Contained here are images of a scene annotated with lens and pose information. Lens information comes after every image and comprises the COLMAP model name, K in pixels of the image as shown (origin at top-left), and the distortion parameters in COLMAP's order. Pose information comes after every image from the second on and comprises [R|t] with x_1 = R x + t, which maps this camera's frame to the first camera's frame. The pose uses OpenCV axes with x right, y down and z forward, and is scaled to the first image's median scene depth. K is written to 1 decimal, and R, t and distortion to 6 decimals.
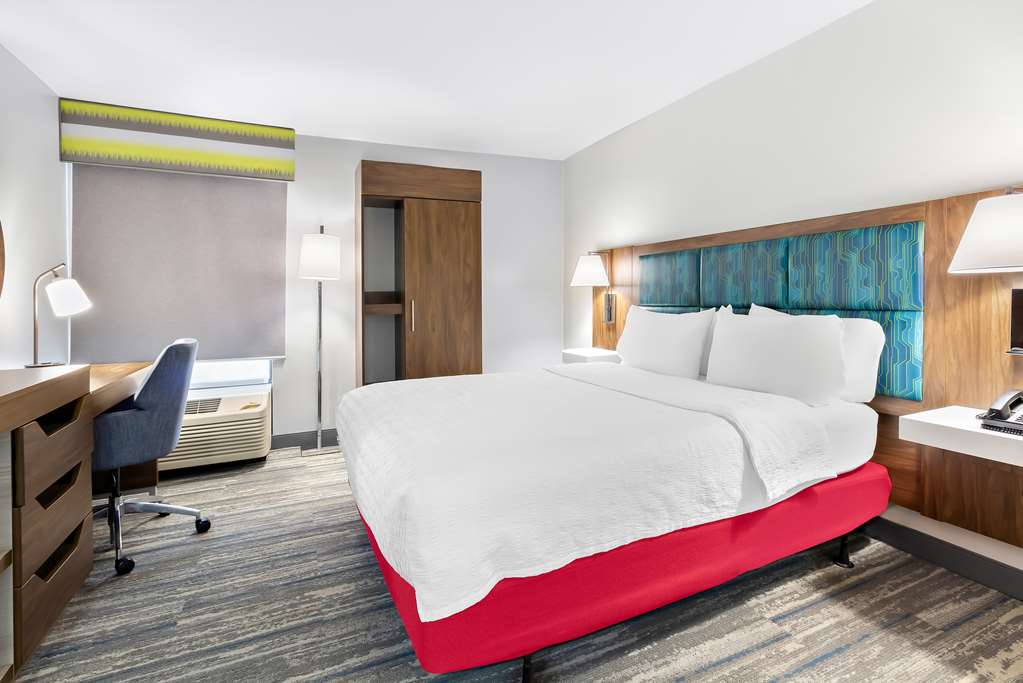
lens RADIAL K [[502.8, 0, 537.3], [0, 502.8, 306.4], [0, 0, 1]] dist [0.002012, -0.000222]
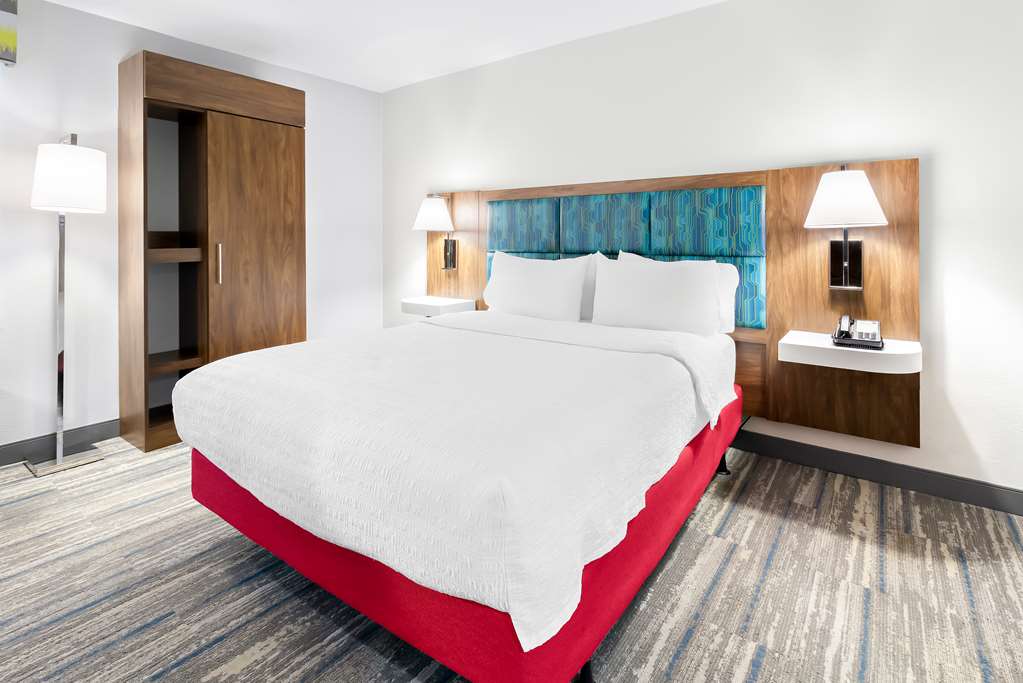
lens RADIAL K [[502.8, 0, 523.0], [0, 502.8, 244.0], [0, 0, 1]] dist [0.002012, -0.000222]
pose [[0.881963, 0.010874, 0.471194, -0.335601], [-0.003119, 0.999847, -0.017236, 0.000758], [-0.471309, 0.013732, 0.881861, 0.163282]]
